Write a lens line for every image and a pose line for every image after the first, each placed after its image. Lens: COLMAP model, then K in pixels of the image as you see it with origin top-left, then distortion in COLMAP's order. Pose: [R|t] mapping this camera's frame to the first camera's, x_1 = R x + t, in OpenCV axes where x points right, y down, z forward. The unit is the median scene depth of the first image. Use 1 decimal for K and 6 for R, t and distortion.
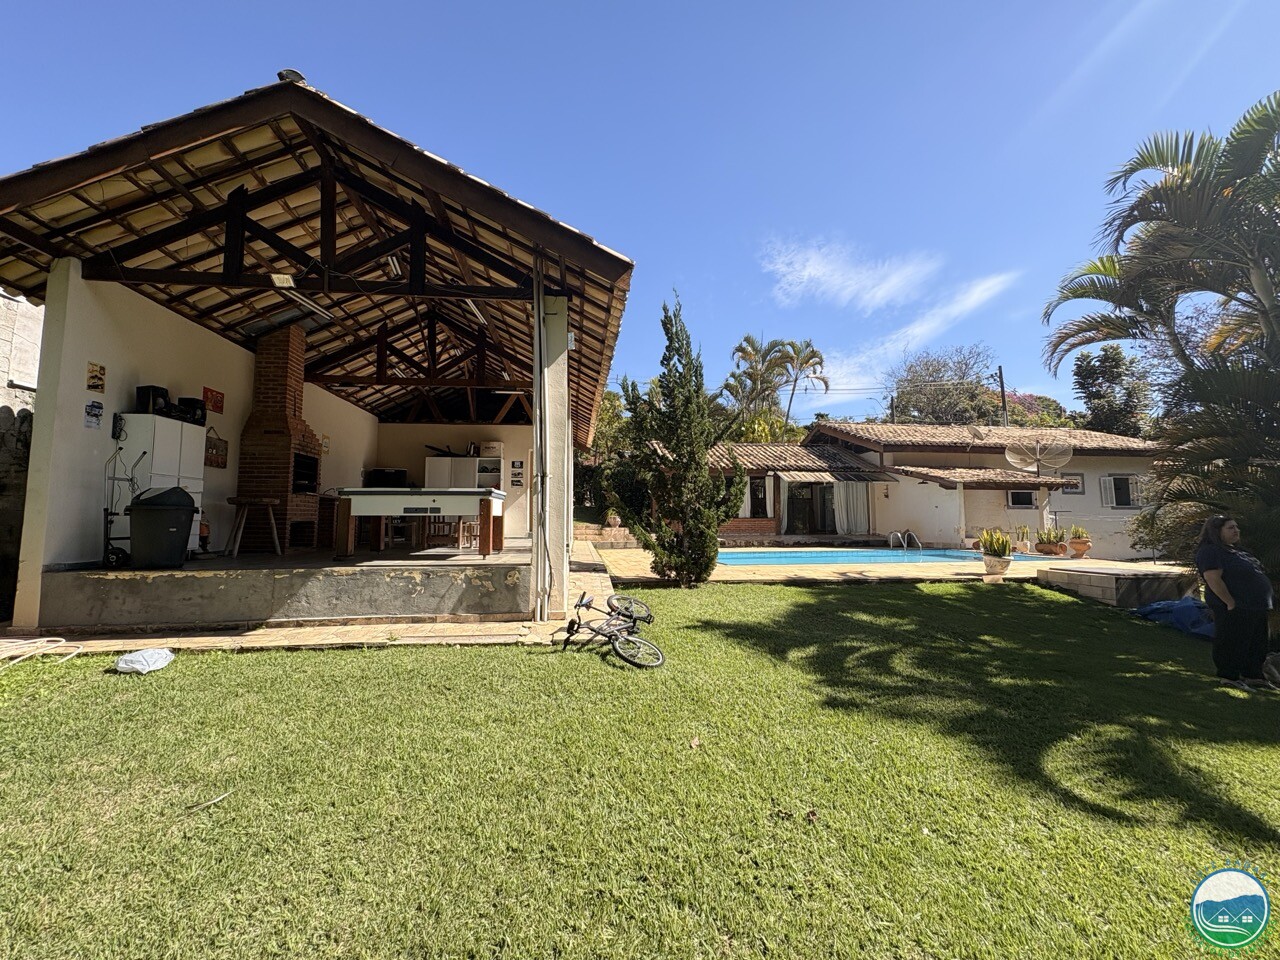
lens RADIAL K [[510.0, 0, 639.3], [0, 510.0, 479.6], [0, 0, 1]] dist [-0.000625, 0.000091]
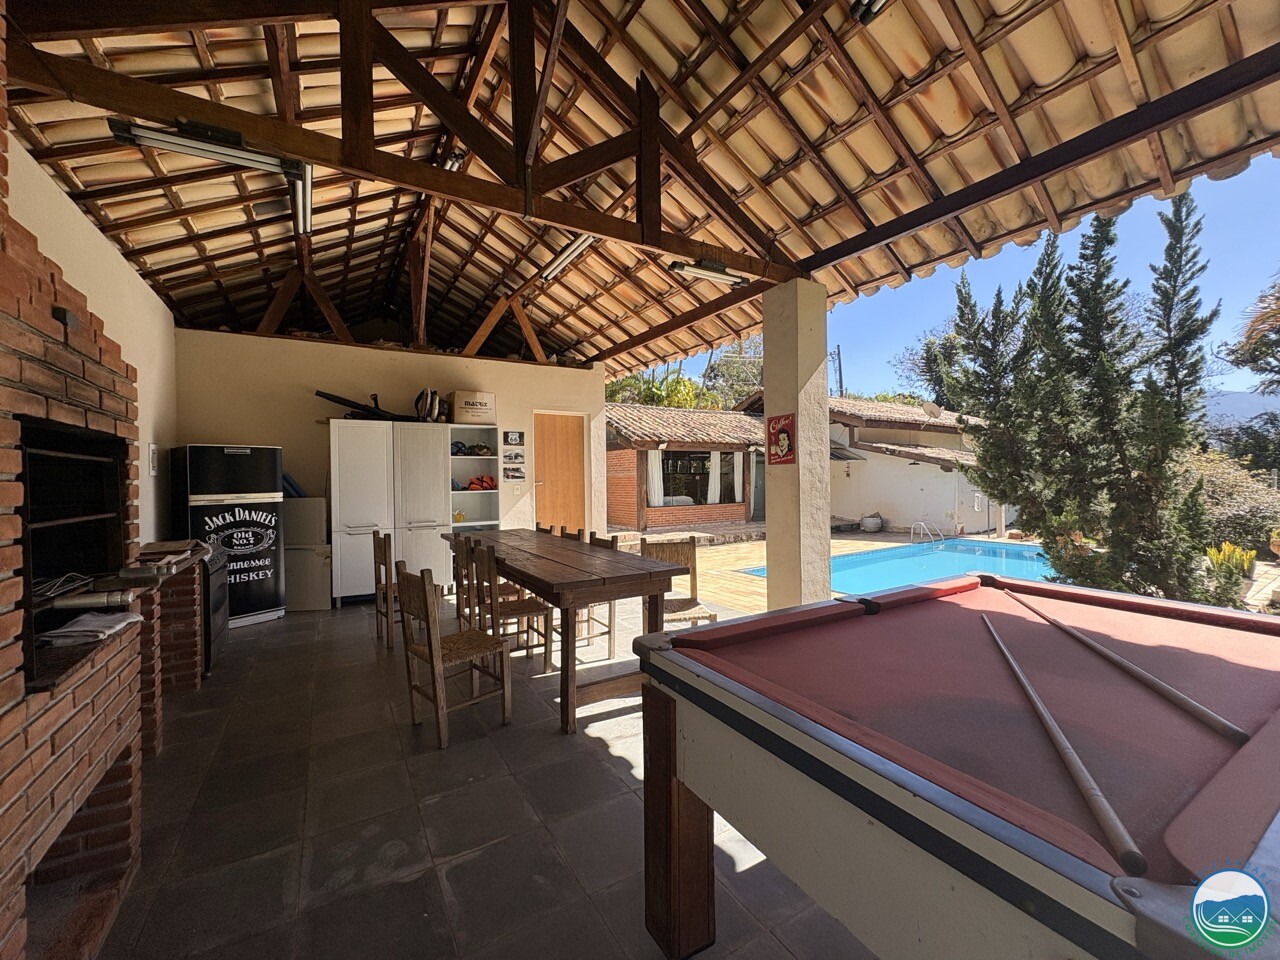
lens RADIAL K [[510.0, 0, 637.7], [0, 510.0, 481.2], [0, 0, 1]] dist [-0.000625, 0.000091]
pose [[0.910658, -0.012543, 0.412972, -0.232402], [-0.021934, 0.996662, 0.078638, -0.020217], [-0.412579, -0.080670, 0.907343, 0.320574]]
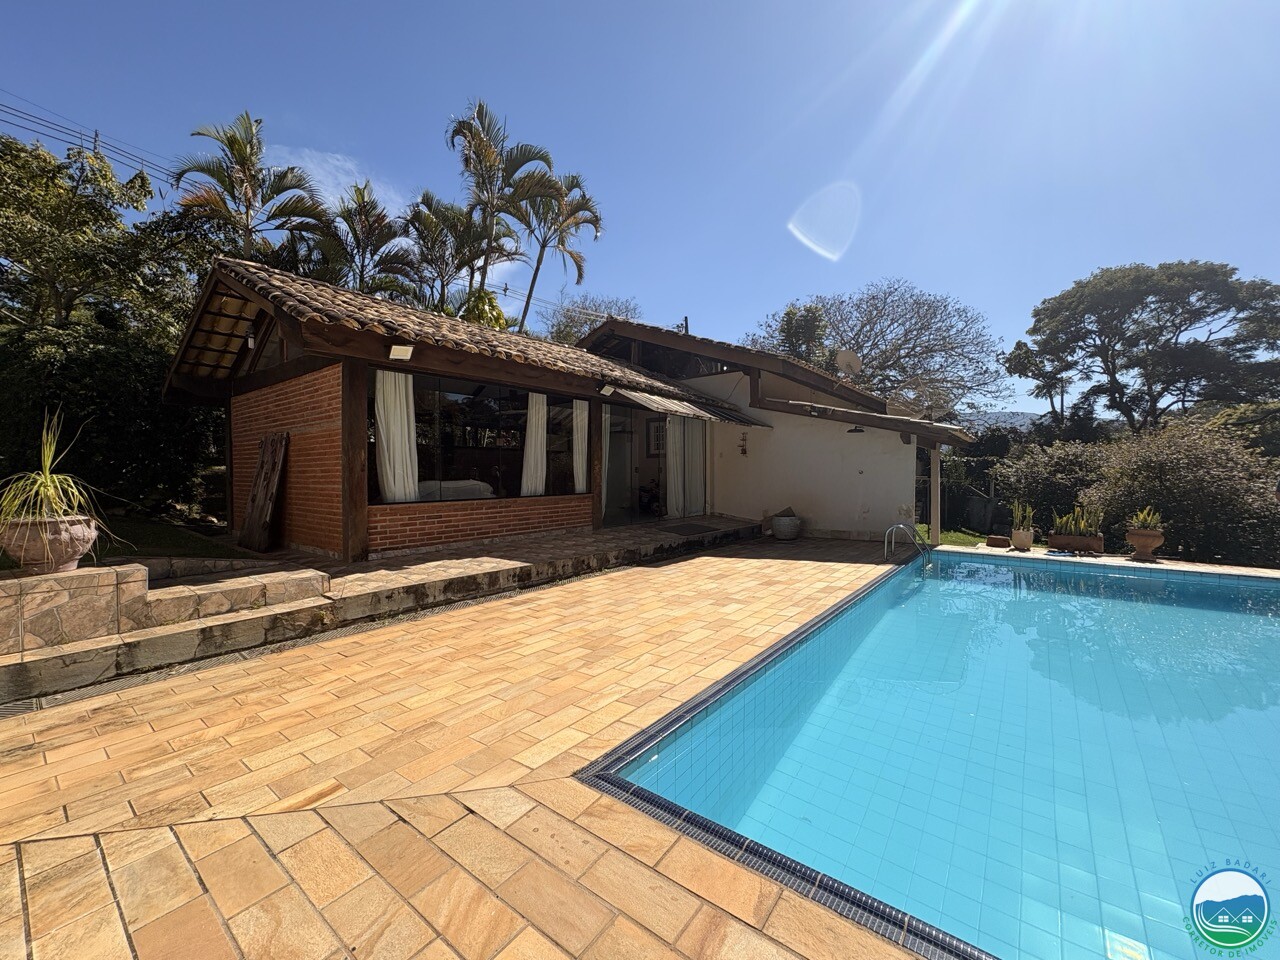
lens RADIAL K [[510.0, 0, 637.3], [0, 510.0, 479.0], [0, 0, 1]] dist [-0.000625, 0.000091]
pose [[0.730361, -0.009735, 0.682992, -0.014587], [-0.052147, 0.996186, 0.069963, 0.028495], [-0.681068, -0.086714, 0.727067, 0.638292]]
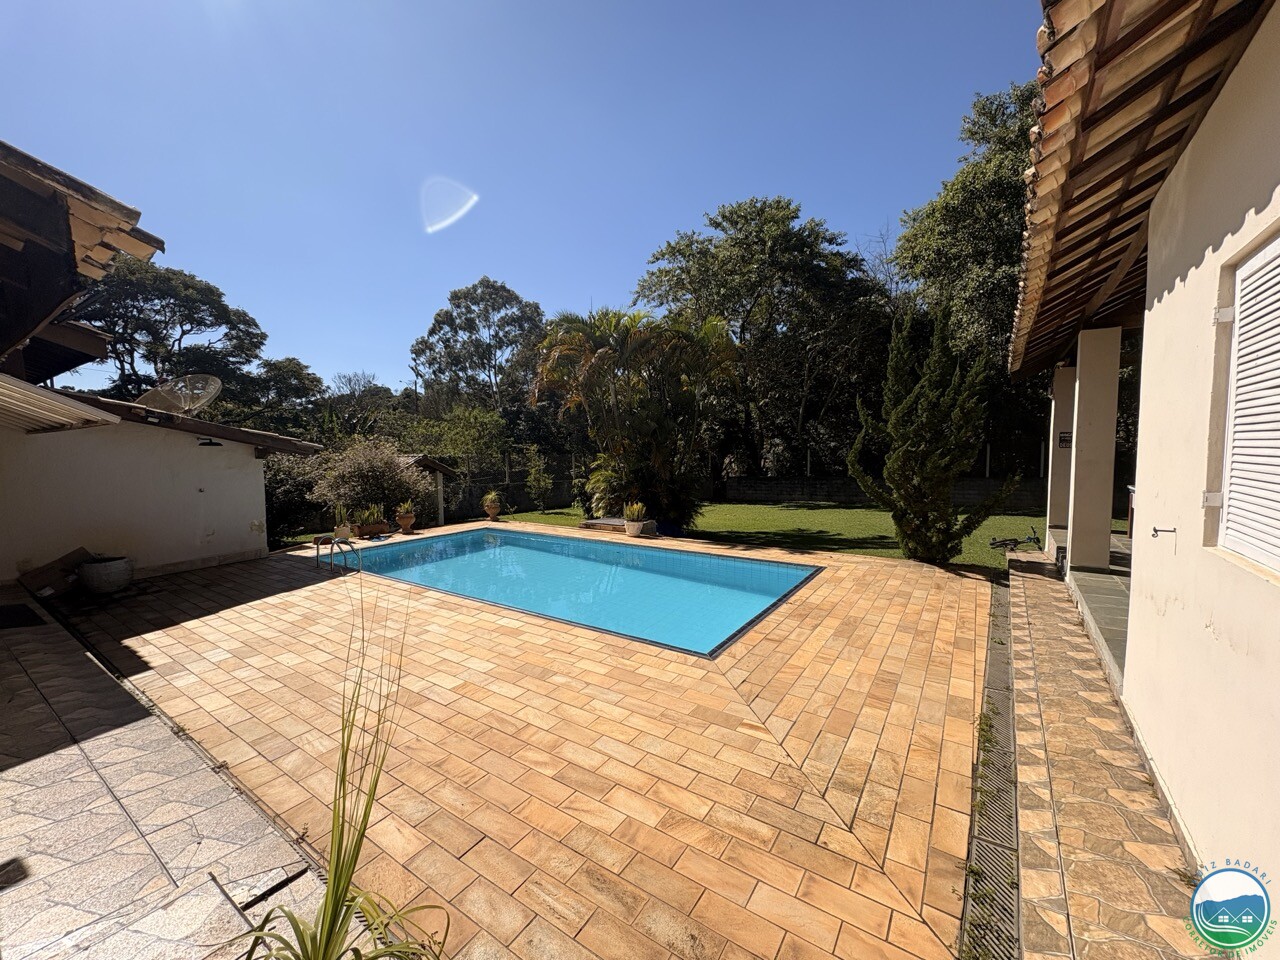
lens RADIAL K [[510.0, 0, 640.9], [0, 510.0, 480.0], [0, 0, 1]] dist [-0.000625, 0.000091]
pose [[-0.736713, -0.037411, 0.675170, -0.084003], [-0.045002, 0.998967, 0.006247, 0.016828], [-0.674706, -0.025782, -0.737636, 0.928704]]
